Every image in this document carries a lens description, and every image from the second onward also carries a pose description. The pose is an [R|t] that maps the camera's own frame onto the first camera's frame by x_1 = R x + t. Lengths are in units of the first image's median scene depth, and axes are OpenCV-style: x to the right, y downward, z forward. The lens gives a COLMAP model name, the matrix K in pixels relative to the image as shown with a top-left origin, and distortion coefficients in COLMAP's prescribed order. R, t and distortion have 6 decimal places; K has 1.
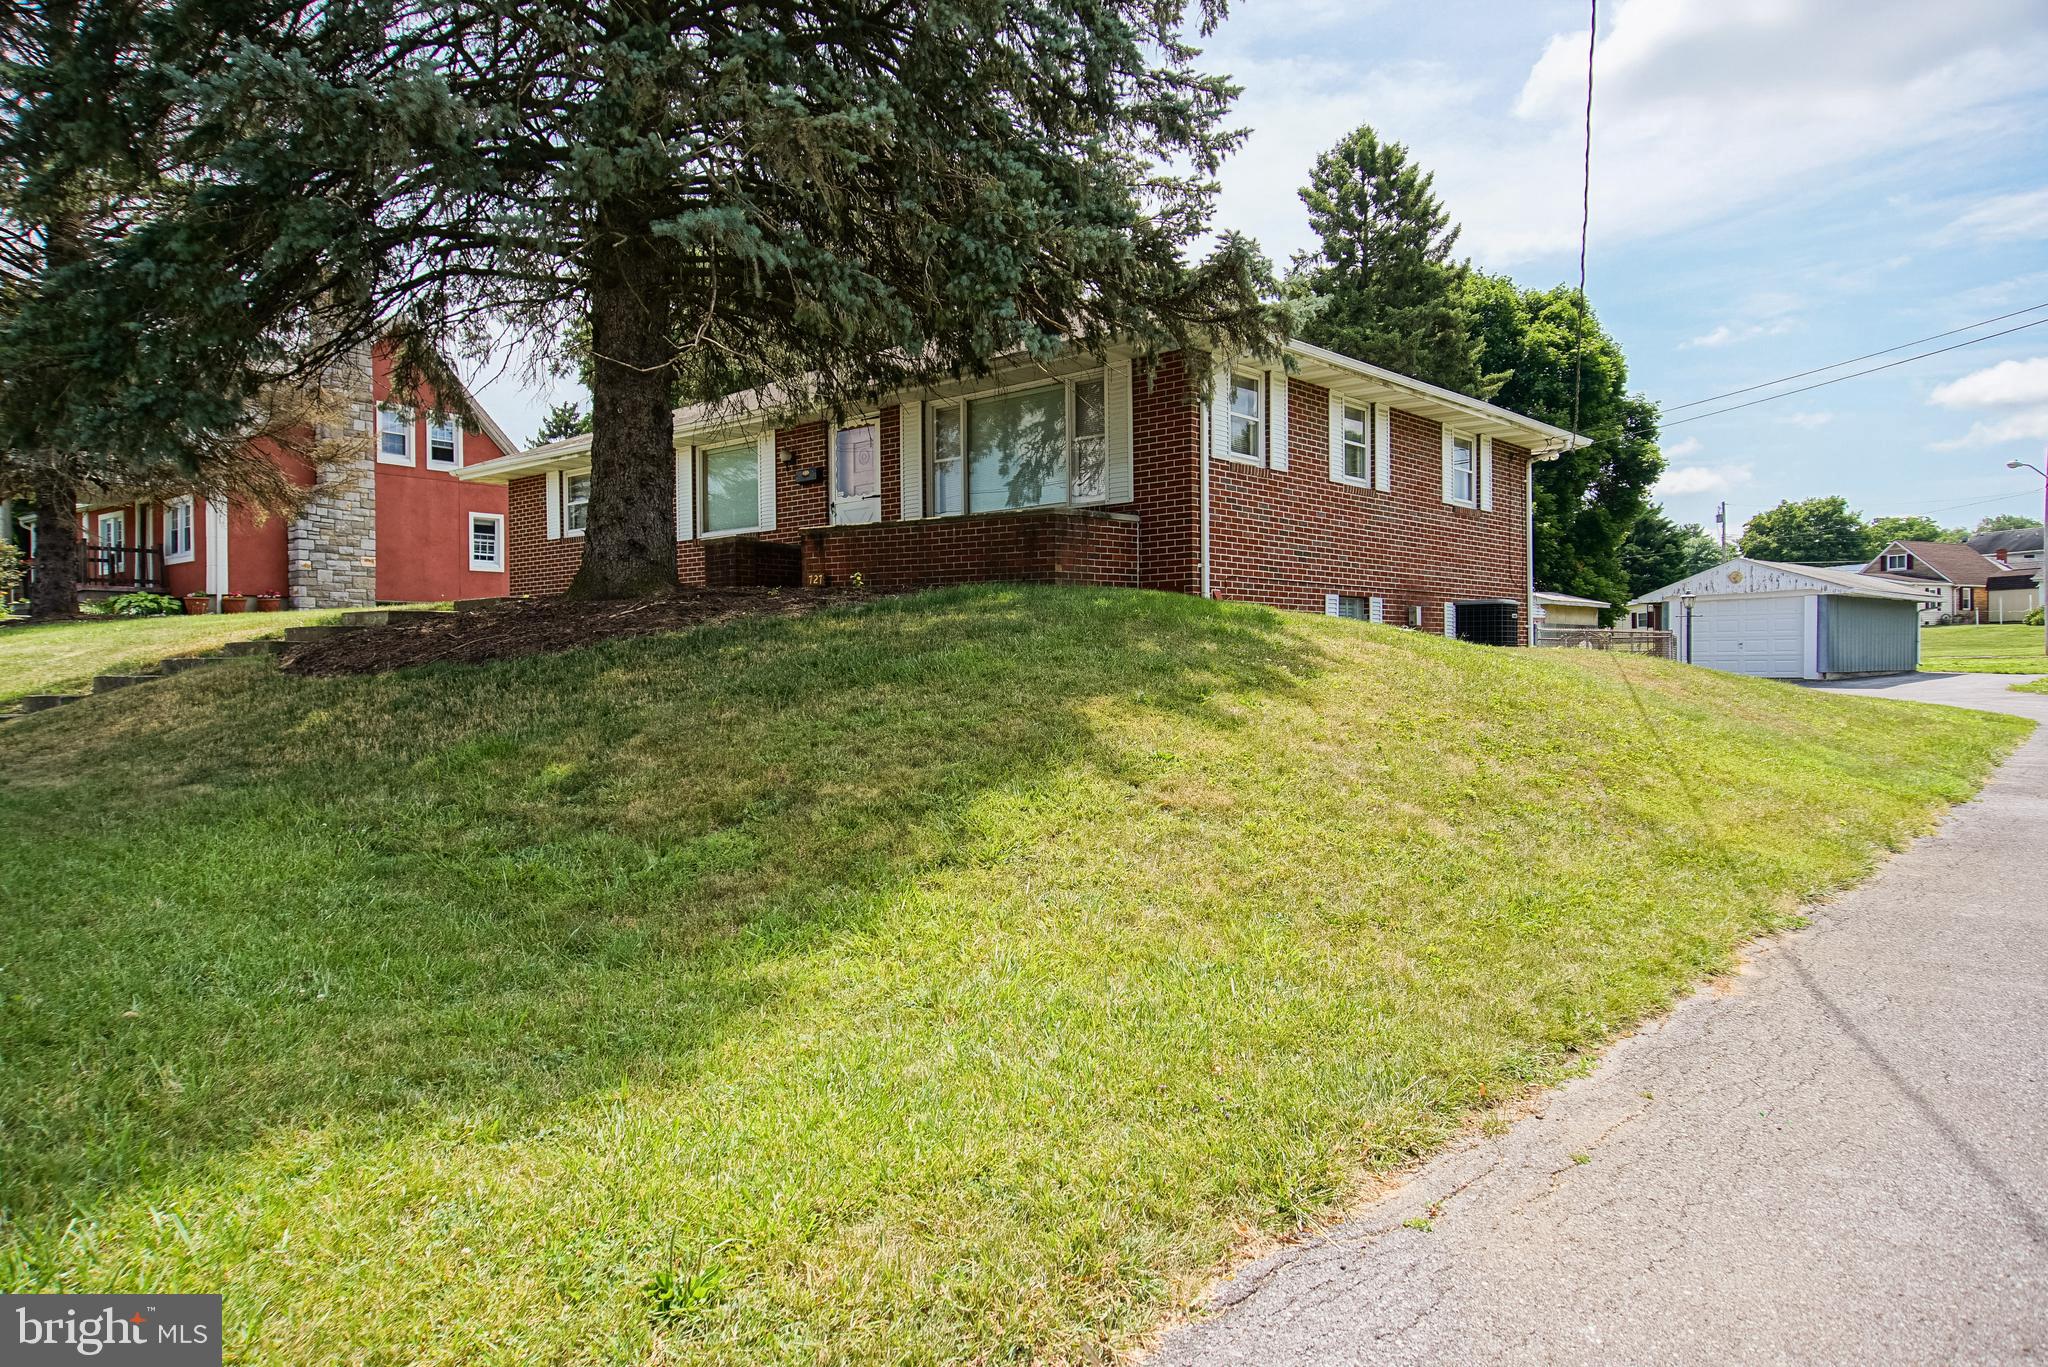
lens RADIAL K [[1365.3, 0, 1012.4], [0, 1365.3, 680.9], [0, 0, 1]] dist [0.046236, 0.002009]
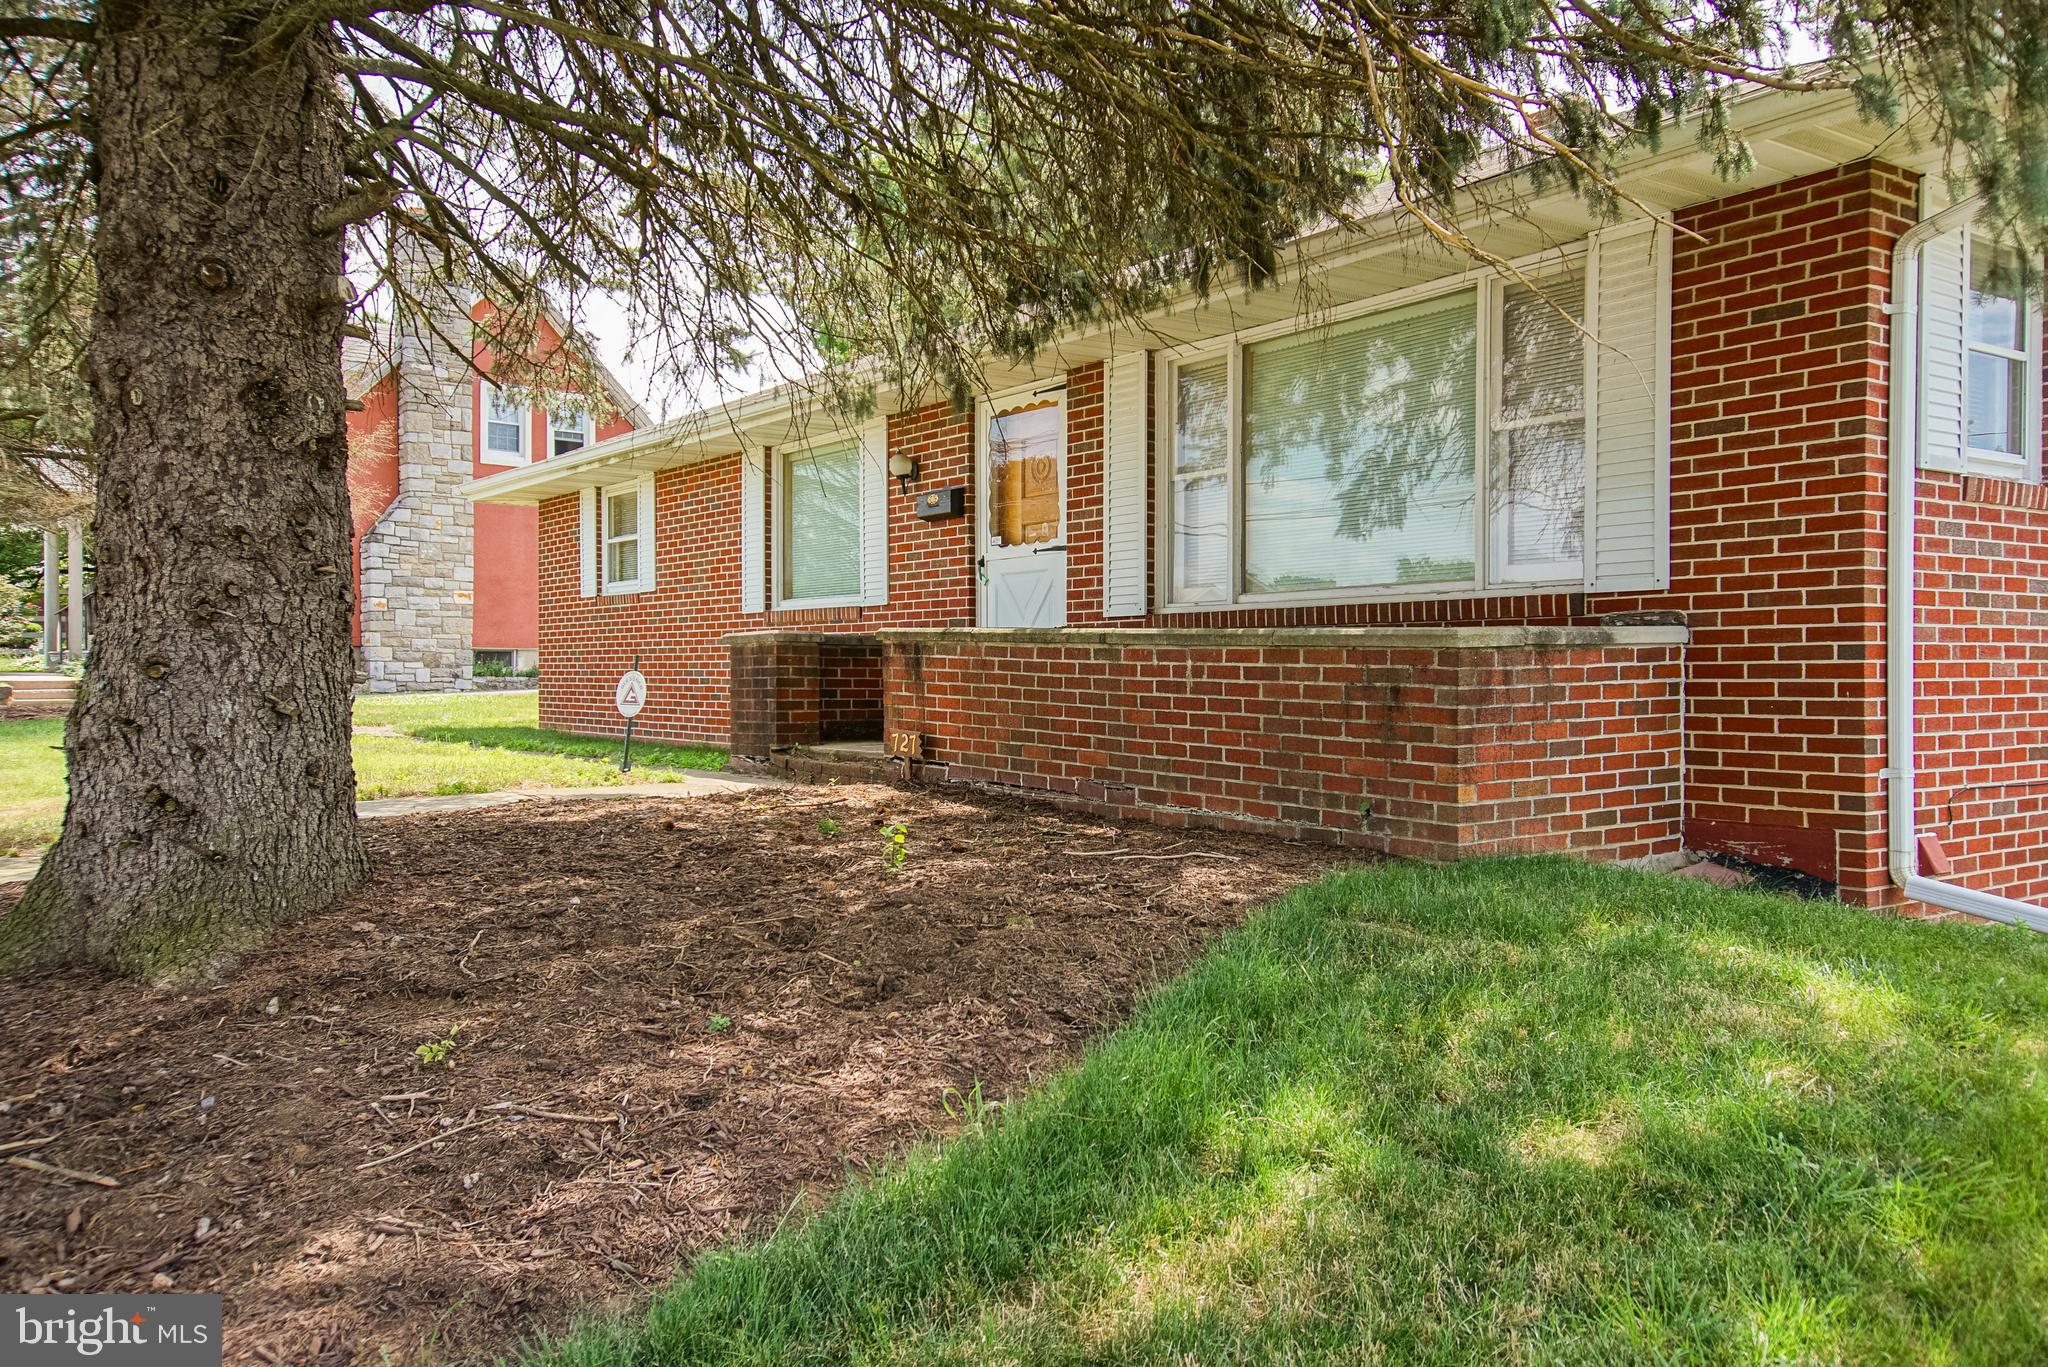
lens RADIAL K [[1569.3, 0, 1027.6], [0, 1569.3, 635.0], [0, 0, 1]] dist [0.111507, 0.001005]
pose [[0.978632, 0.001745, -0.205613, 0.004897], [-0.007433, 0.999611, -0.026895, -0.085896], [0.205486, 0.027848, 0.978264, 0.434545]]
